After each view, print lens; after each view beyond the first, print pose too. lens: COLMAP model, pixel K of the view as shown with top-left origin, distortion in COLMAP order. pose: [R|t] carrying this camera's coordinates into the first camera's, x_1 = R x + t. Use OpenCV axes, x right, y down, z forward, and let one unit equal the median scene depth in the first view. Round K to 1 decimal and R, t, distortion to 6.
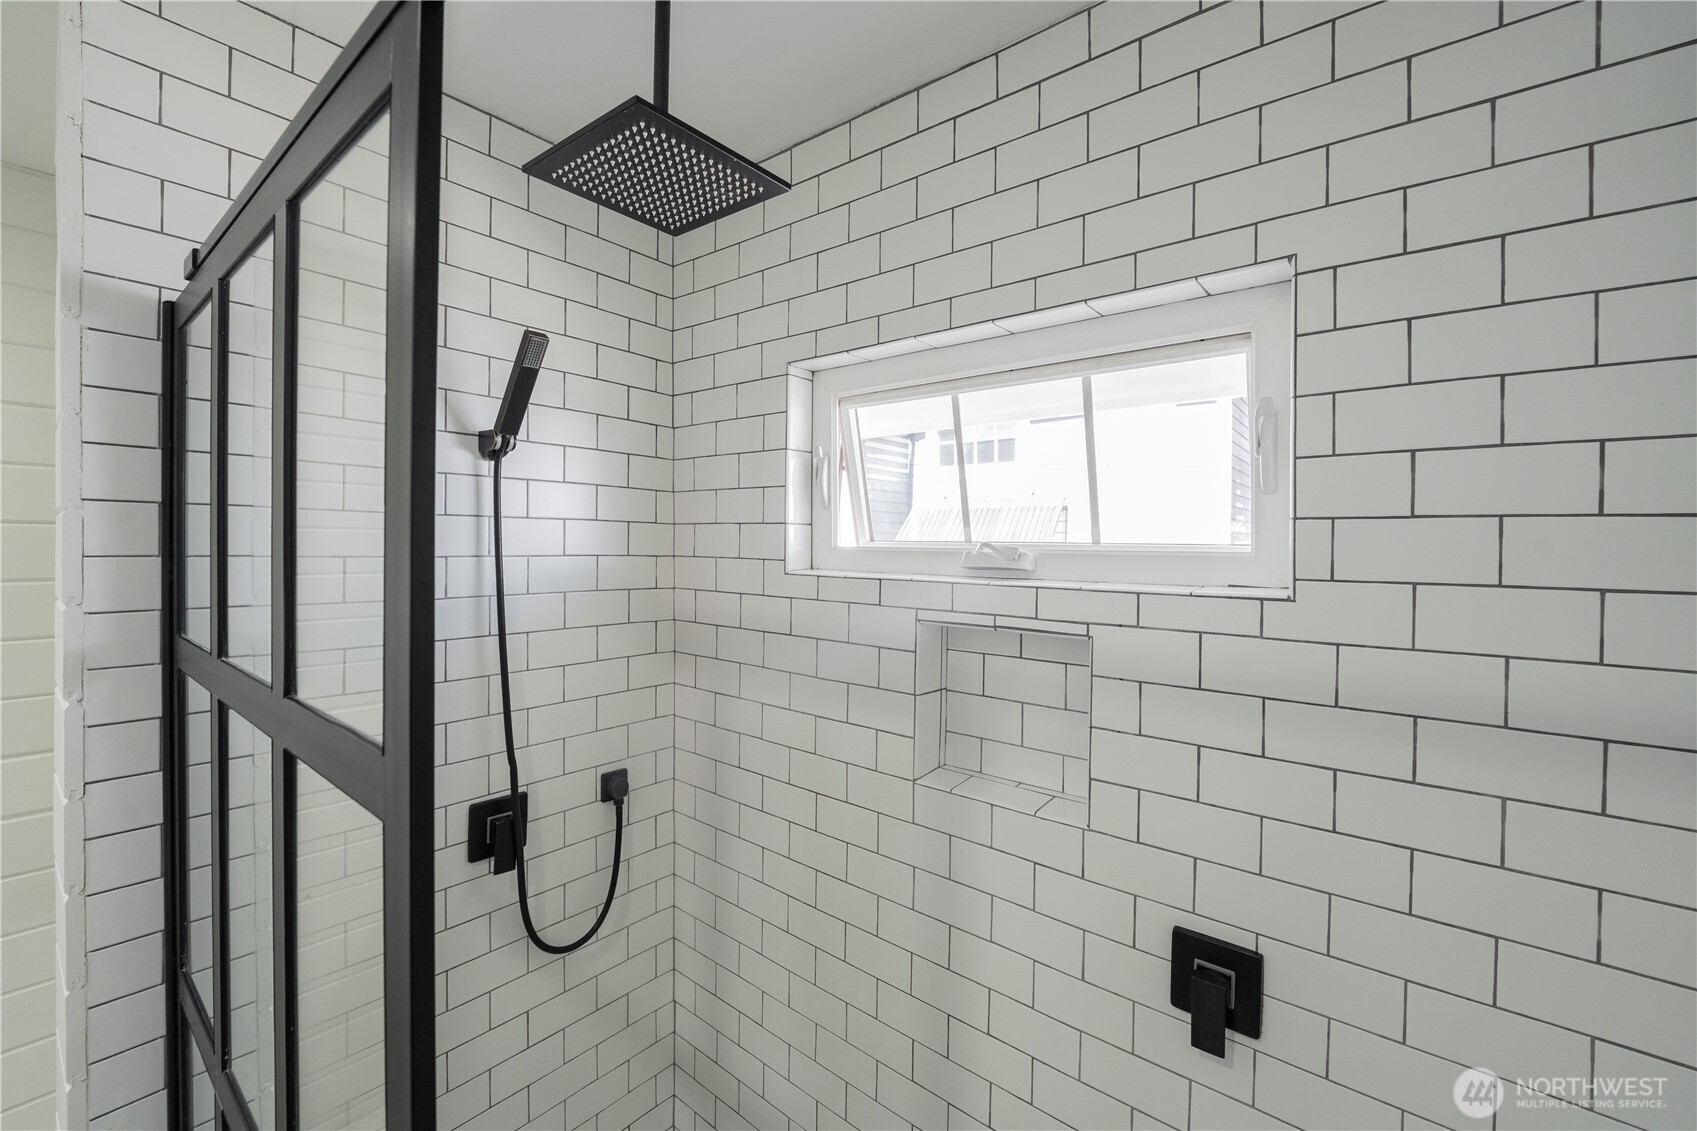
lens RADIAL K [[696.4, 0, 849.5], [0, 696.4, 551.2], [0, 0, 1]] dist [-0.009349, -0.000350]
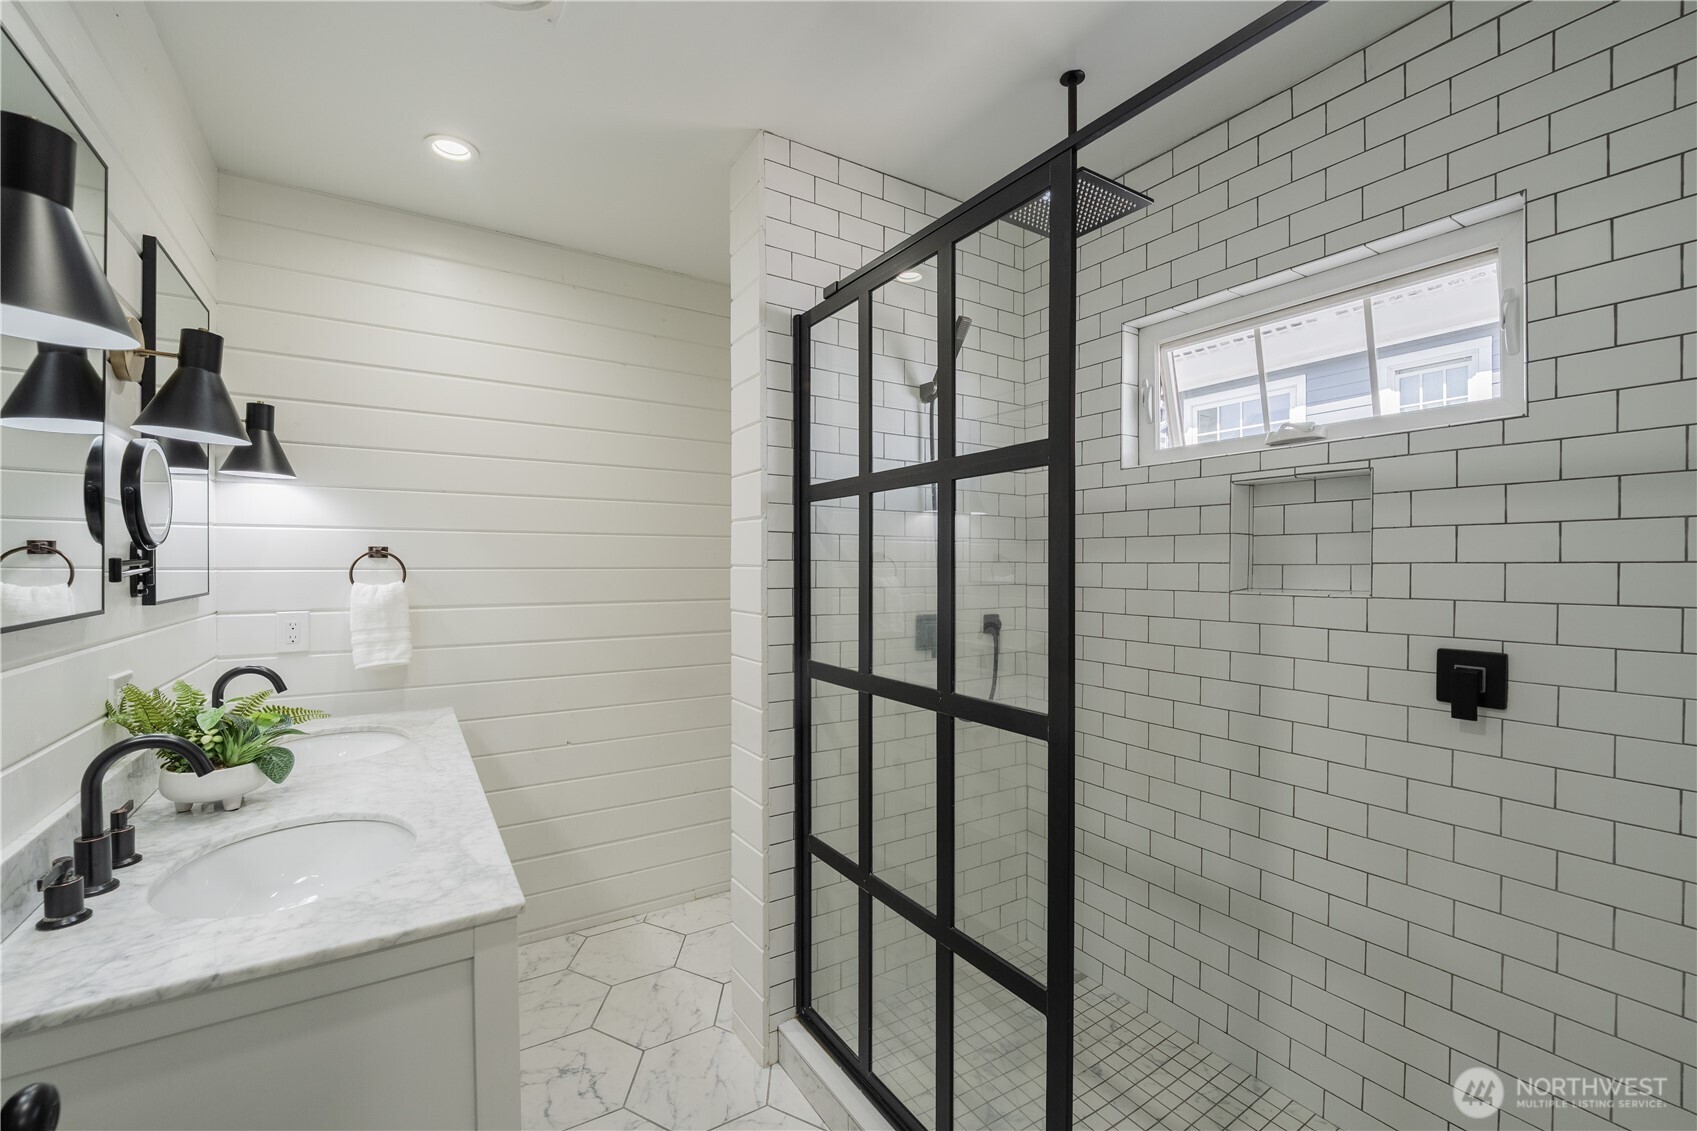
lens RADIAL K [[696.4, 0, 841.1], [0, 696.4, 563.4], [0, 0, 1]] dist [-0.009349, -0.000350]
pose [[0.944216, -0.002564, -0.329316, -0.228549], [-0.002365, 0.999891, -0.014566, 0.341967], [0.329318, 0.014532, 0.944107, -0.743259]]
